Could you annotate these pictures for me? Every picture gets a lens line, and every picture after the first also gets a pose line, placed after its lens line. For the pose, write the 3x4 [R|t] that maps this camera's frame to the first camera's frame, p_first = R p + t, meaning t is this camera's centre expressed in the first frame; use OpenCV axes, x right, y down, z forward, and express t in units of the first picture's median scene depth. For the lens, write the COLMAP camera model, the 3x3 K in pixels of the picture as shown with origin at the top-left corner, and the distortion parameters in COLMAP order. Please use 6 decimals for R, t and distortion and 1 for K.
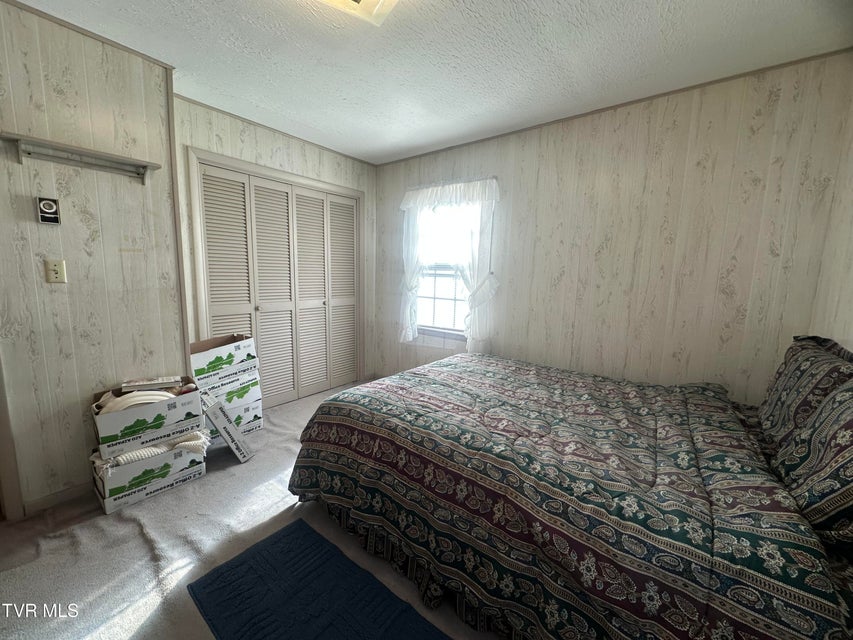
lens RADIAL K [[340.2, 0, 426.6], [0, 340.2, 320.0], [0, 0, 1]] dist [-0.004366, 0.001158]
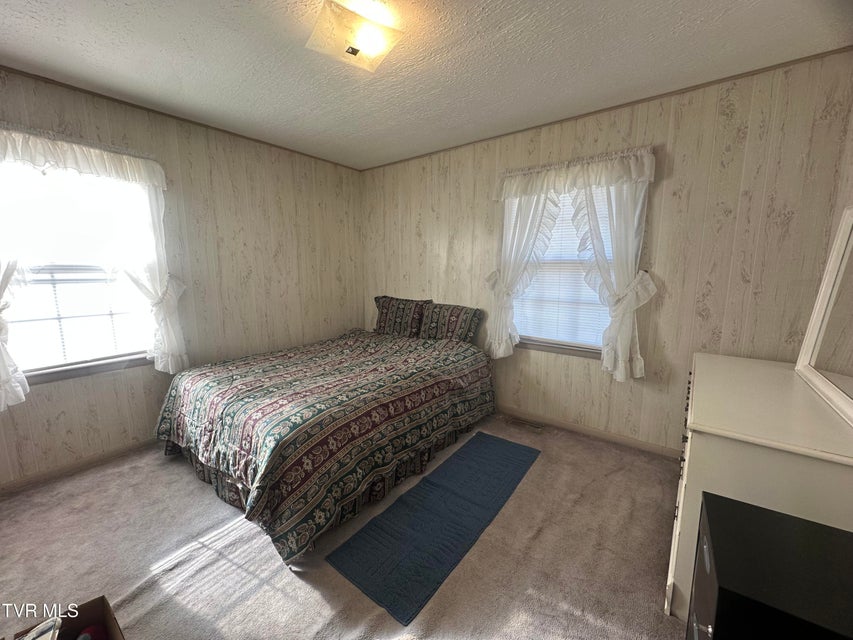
lens RADIAL K [[340.2, 0, 428.0], [0, 340.2, 317.9], [0, 0, 1]] dist [-0.004366, 0.001158]
pose [[-0.015279, -0.172412, 0.984906, -0.991295], [0.134733, 0.975683, 0.172887, -0.135490], [-0.990764, 0.135341, 0.008323, 0.545695]]
